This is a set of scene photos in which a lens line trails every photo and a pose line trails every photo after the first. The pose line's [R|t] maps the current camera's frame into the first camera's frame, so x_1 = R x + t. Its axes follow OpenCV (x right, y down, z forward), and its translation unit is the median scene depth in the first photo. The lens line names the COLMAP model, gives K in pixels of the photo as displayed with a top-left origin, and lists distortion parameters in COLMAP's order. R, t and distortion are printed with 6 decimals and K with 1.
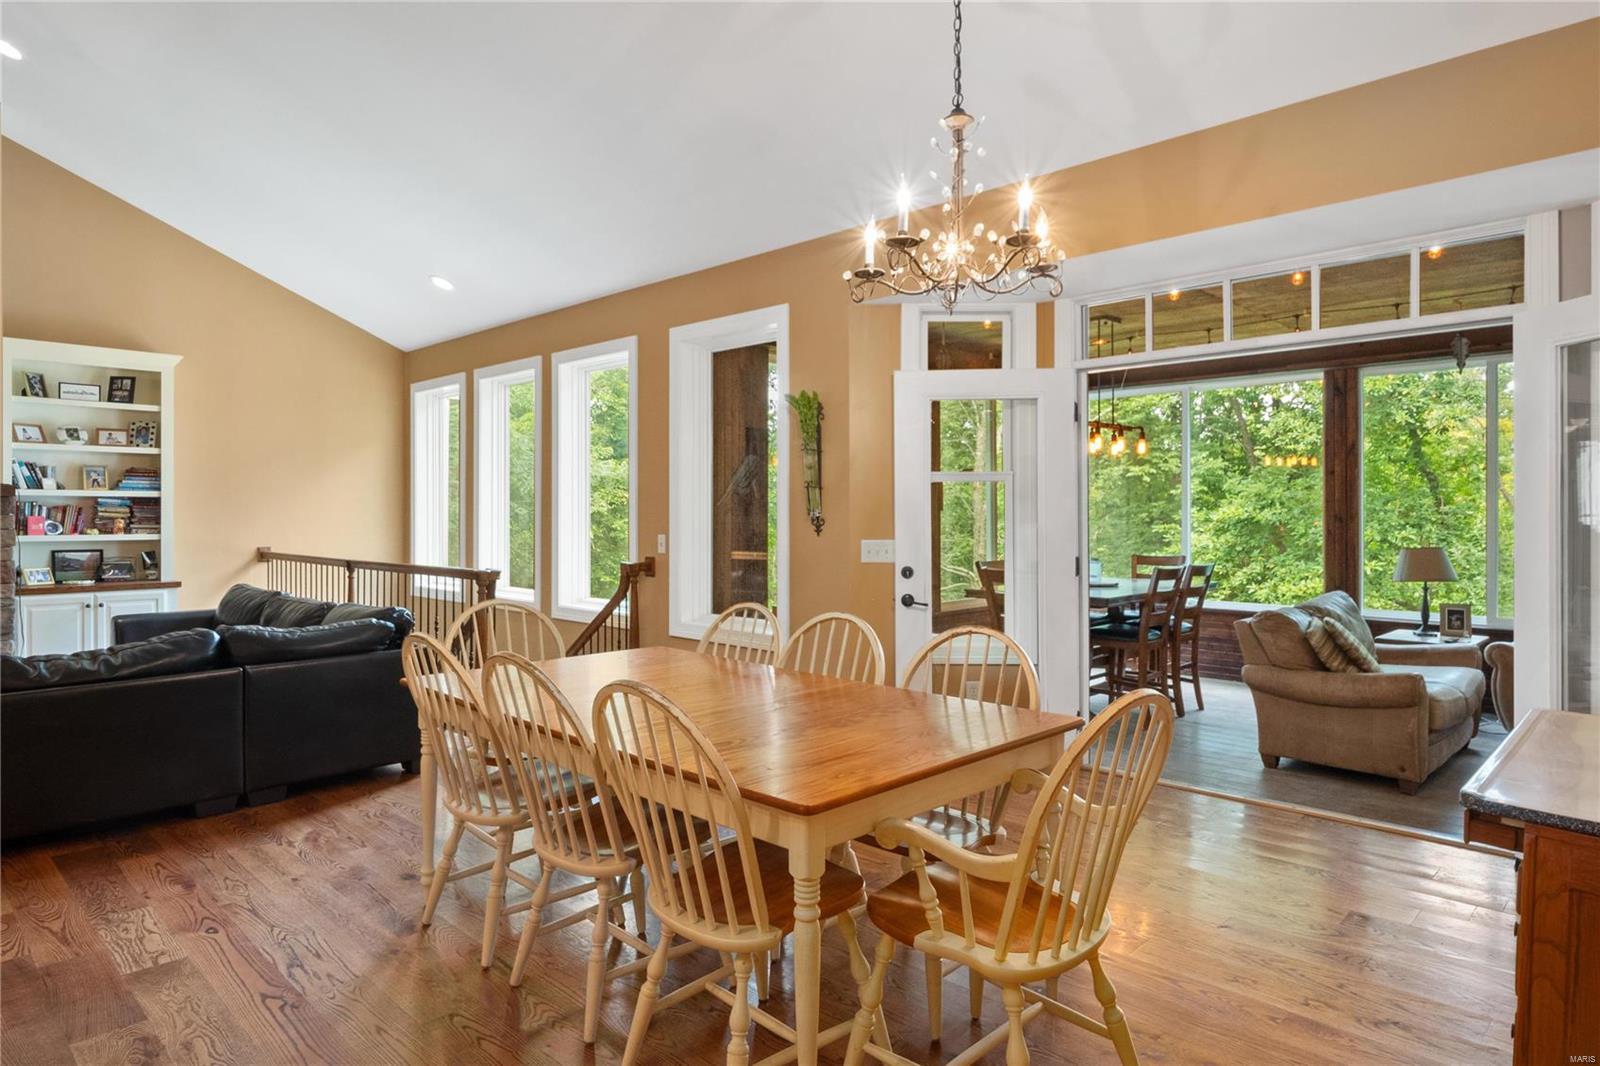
lens RADIAL K [[933.2, 0, 806.8], [0, 933.2, 512.9], [0, 0, 1]] dist [0.000874, 0.000922]
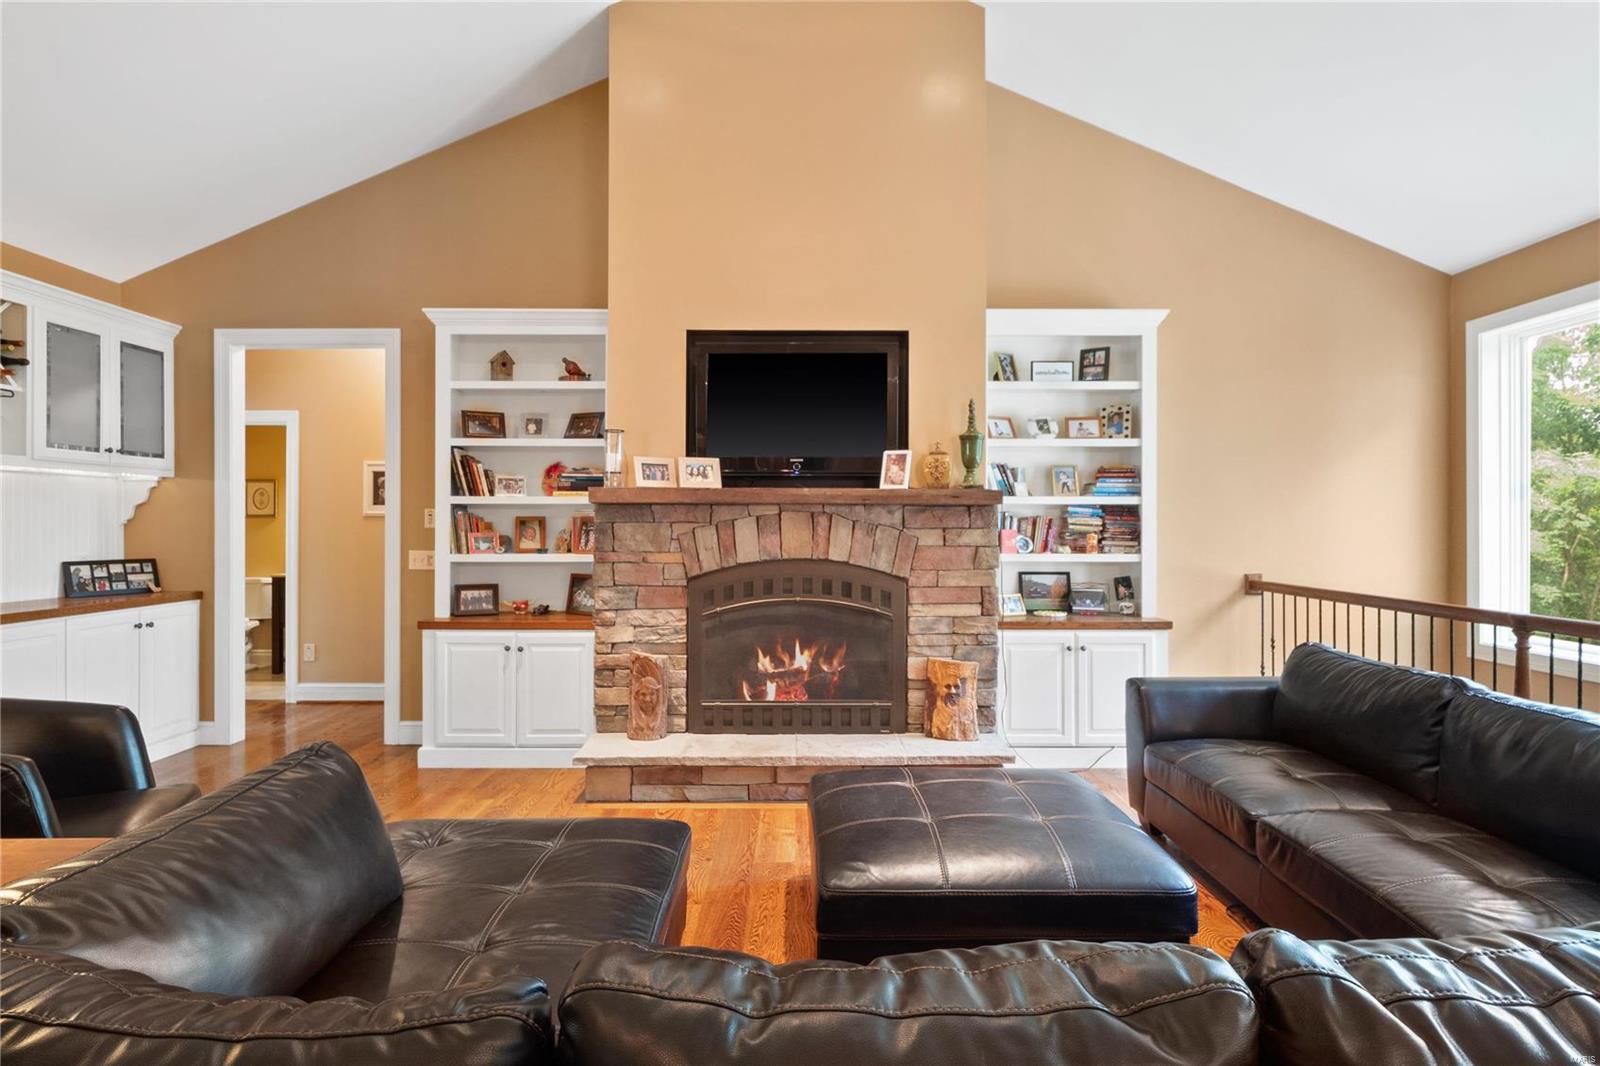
lens RADIAL K [[850.4, 0, 805.1], [0, 850.4, 520.0], [0, 0, 1]] dist [-0.002054, -0.000508]
pose [[0.699487, -0.004222, -0.714633, -0.404936], [-0.001908, 0.999968, -0.007775, 0.001184], [0.714643, 0.006802, 0.699457, 0.345775]]
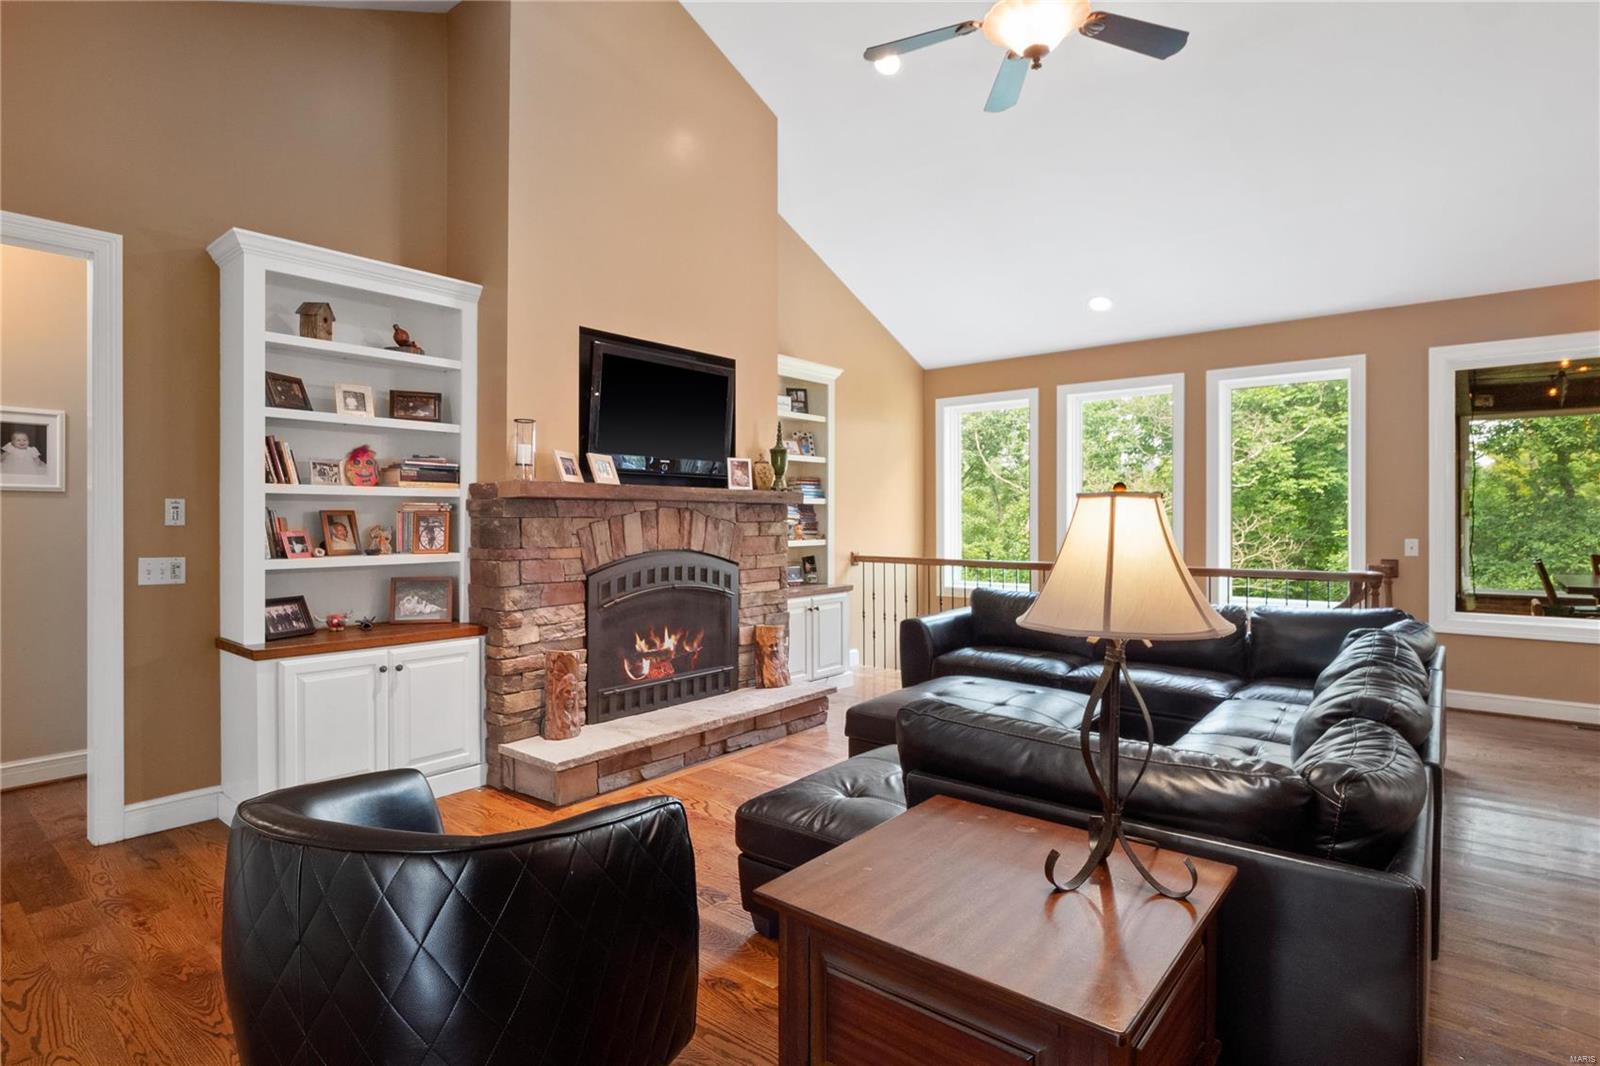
lens RADIAL K [[816.3, 0, 795.0], [0, 816.3, 516.7], [0, 0, 1]] dist [0.003739, 0.000286]
pose [[0.996828, -0.001364, 0.079572, -0.815984], [0.001611, 0.999994, -0.003047, -0.000257], [-0.079567, 0.003166, 0.996824, 0.095466]]
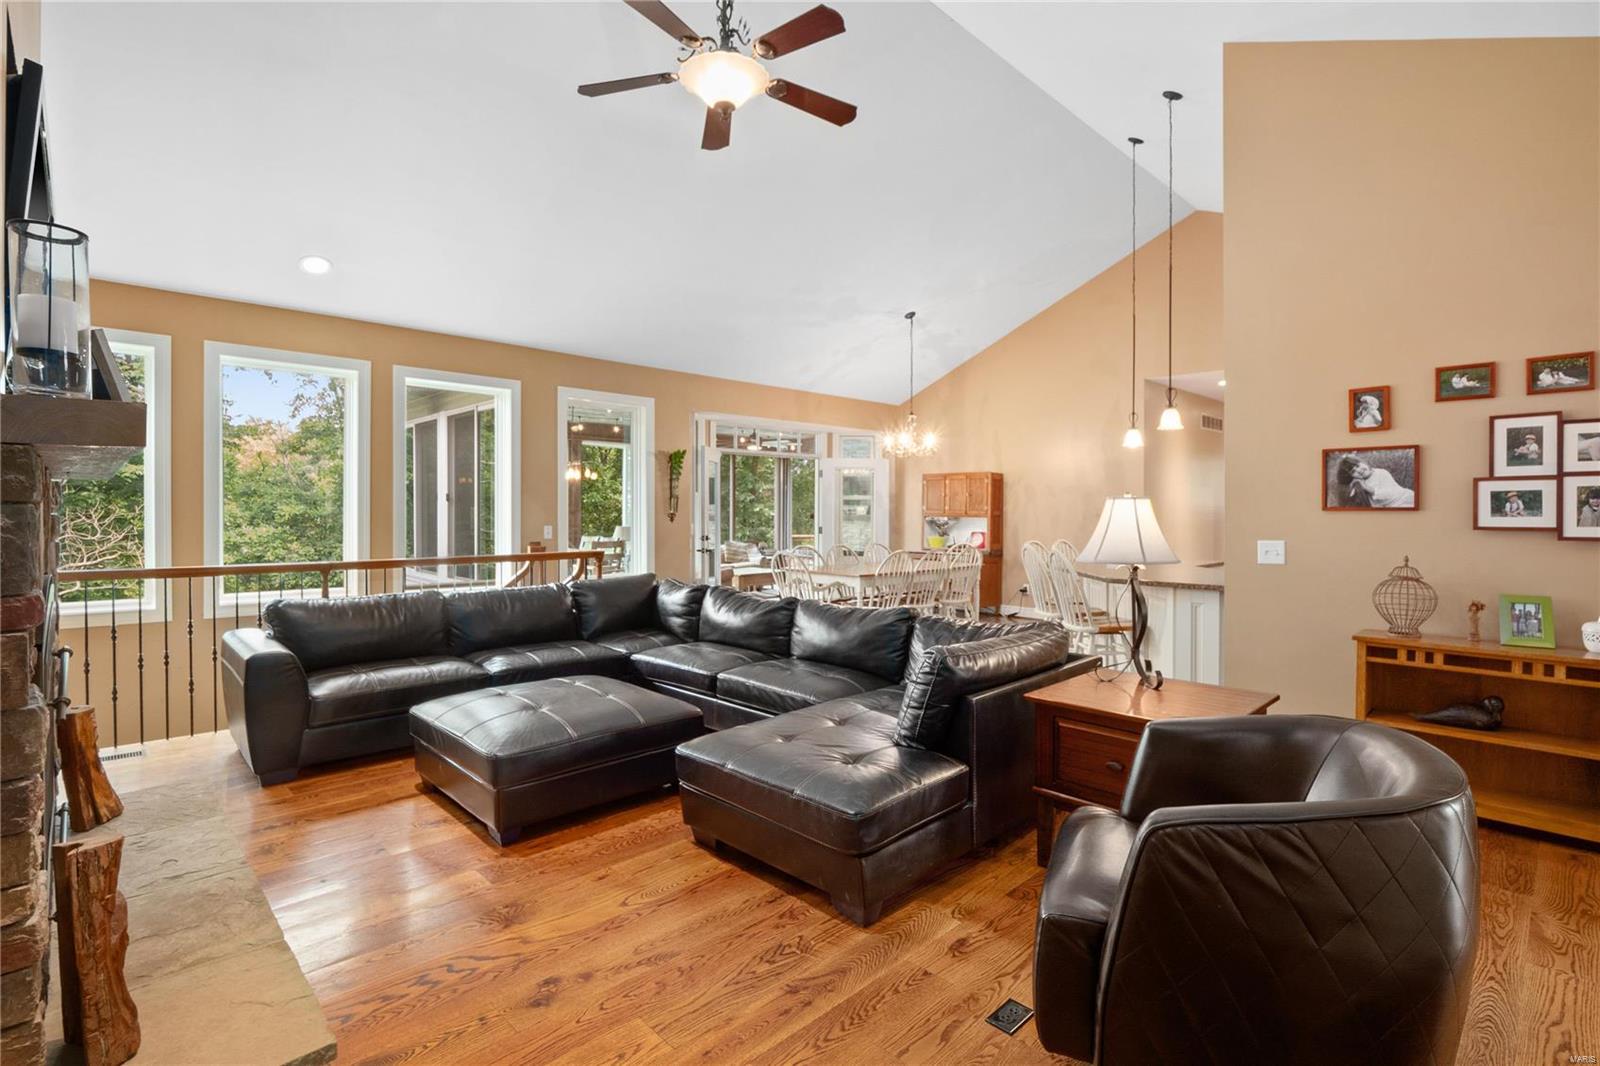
lens RADIAL K [[764.0, 0, 800.2], [0, 764.0, 500.3], [0, 0, 1]] dist [-0.001084, -0.000405]
pose [[0.033085, 0.015242, 0.999336, -1.148587], [-0.001415, 0.999883, -0.015204, 0.001038], [-0.999452, -0.000911, 0.033103, 0.492719]]
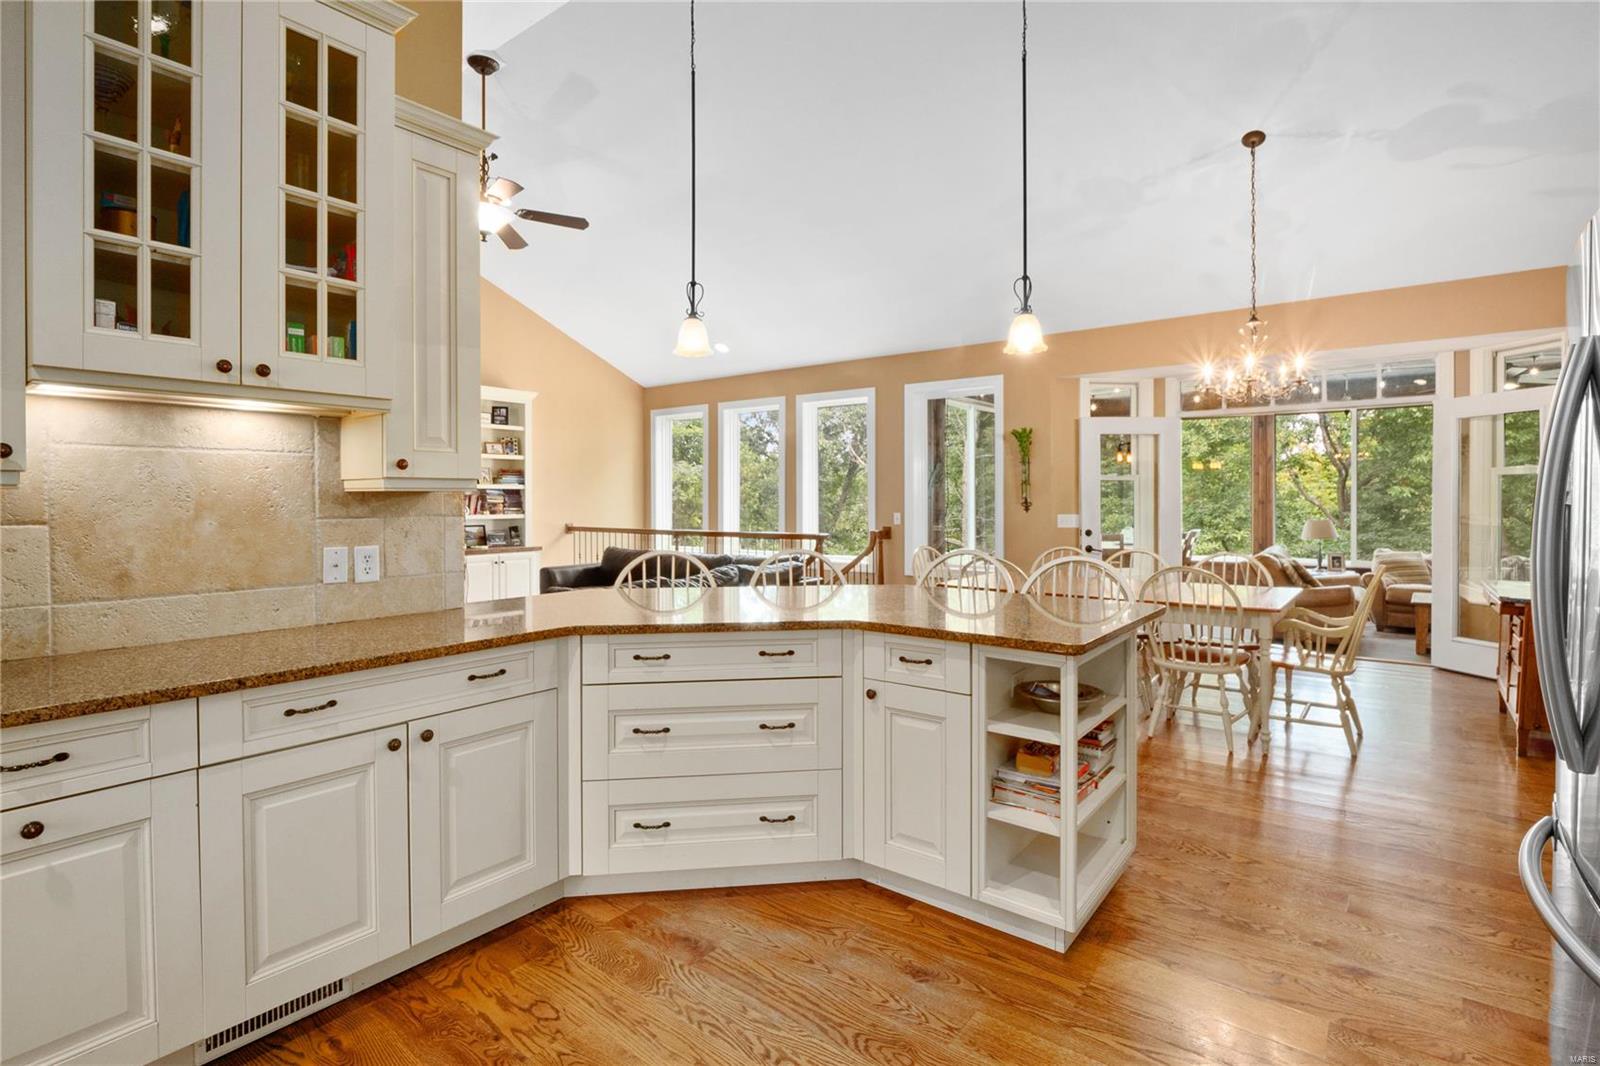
lens RADIAL K [[777.6, 0, 803.1], [0, 777.6, 504.3], [0, 0, 1]] dist [-0.002883, -0.000579]
pose [[0.994043, -0.002113, 0.108965, -0.398089], [0.001504, 0.999983, 0.005670, 0.000755], [-0.108975, -0.005473, 0.994029, -0.266352]]
